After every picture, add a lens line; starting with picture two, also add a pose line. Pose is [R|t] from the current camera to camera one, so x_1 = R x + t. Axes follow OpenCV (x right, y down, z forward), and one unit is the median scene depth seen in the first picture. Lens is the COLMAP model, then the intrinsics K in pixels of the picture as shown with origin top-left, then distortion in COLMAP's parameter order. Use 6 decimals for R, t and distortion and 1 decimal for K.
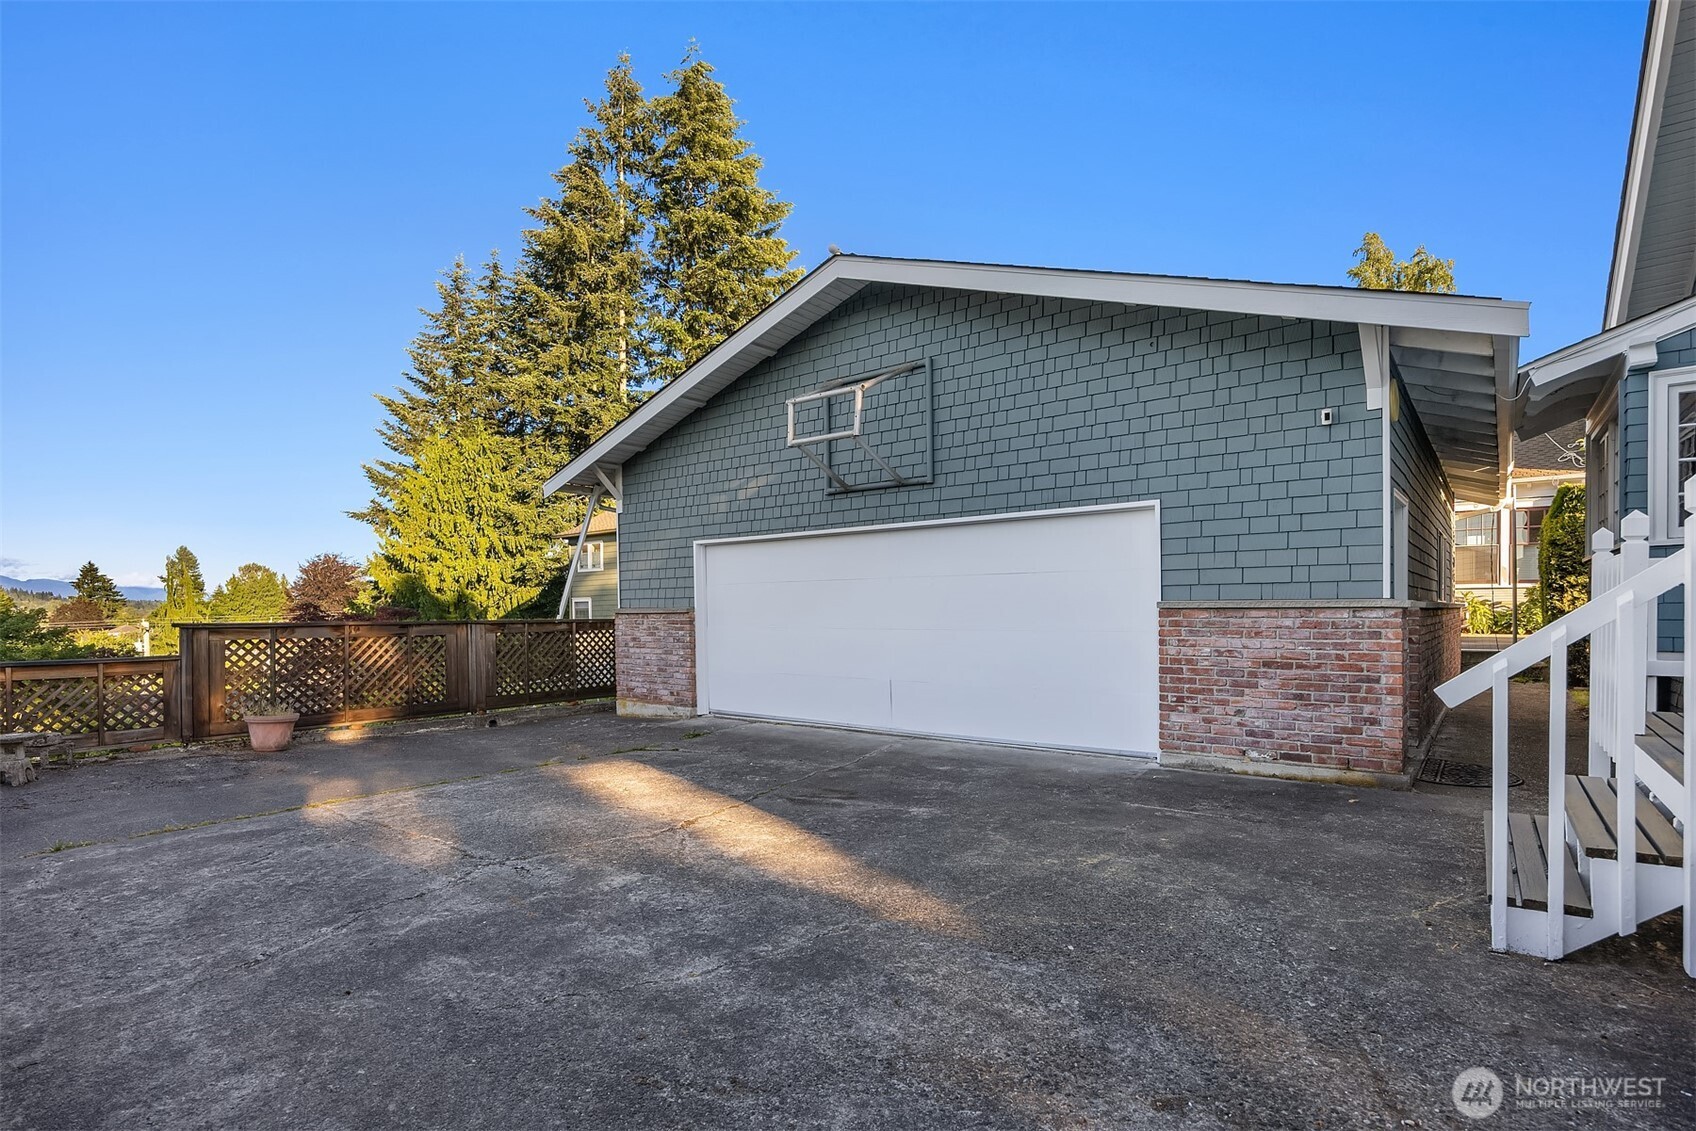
lens RADIAL K [[839.3, 0, 860.5], [0, 839.3, 606.5], [0, 0, 1]] dist [-0.000020, 0.000135]
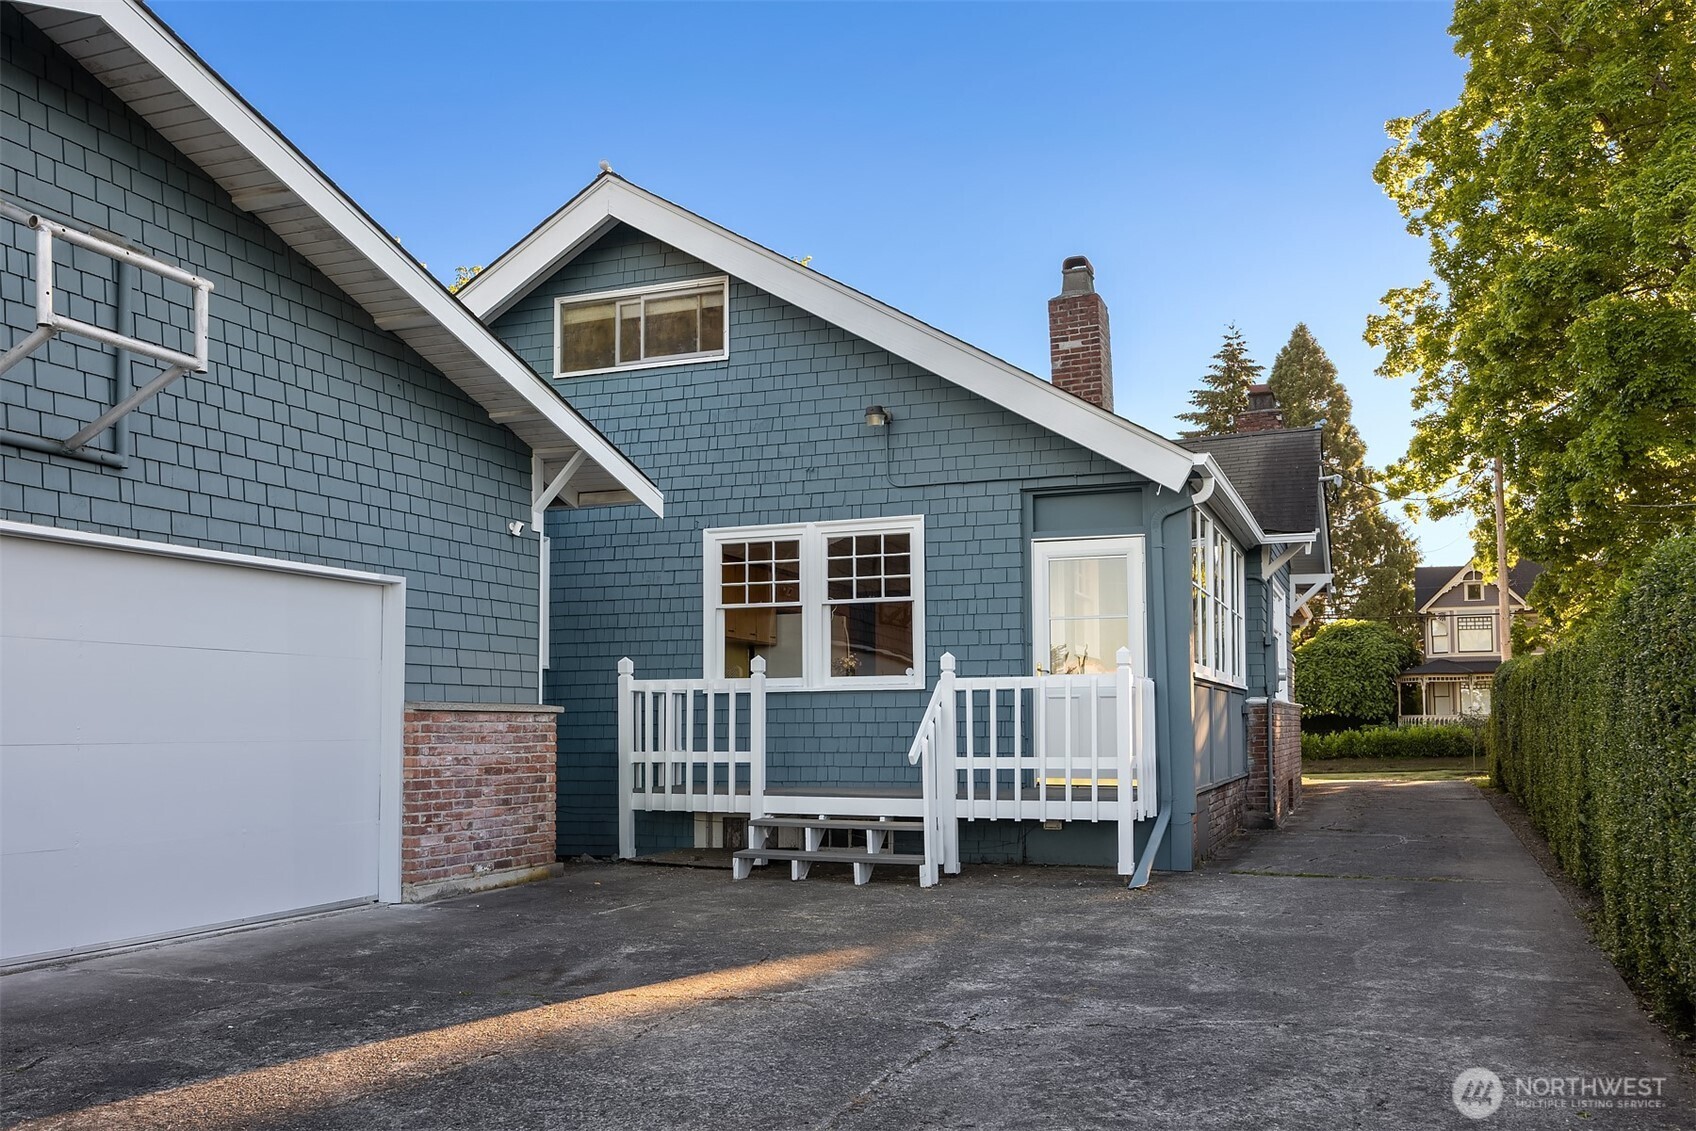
lens RADIAL K [[1382.8, 0, 848.5], [0, 1382.8, 568.3], [0, 0, 1]] dist [0.004472, 0.000445]
pose [[-0.276282, 0.115127, 0.954156, -1.091563], [-0.003749, 0.992663, -0.120859, 0.026960], [-0.961069, -0.036969, -0.273823, 0.980757]]
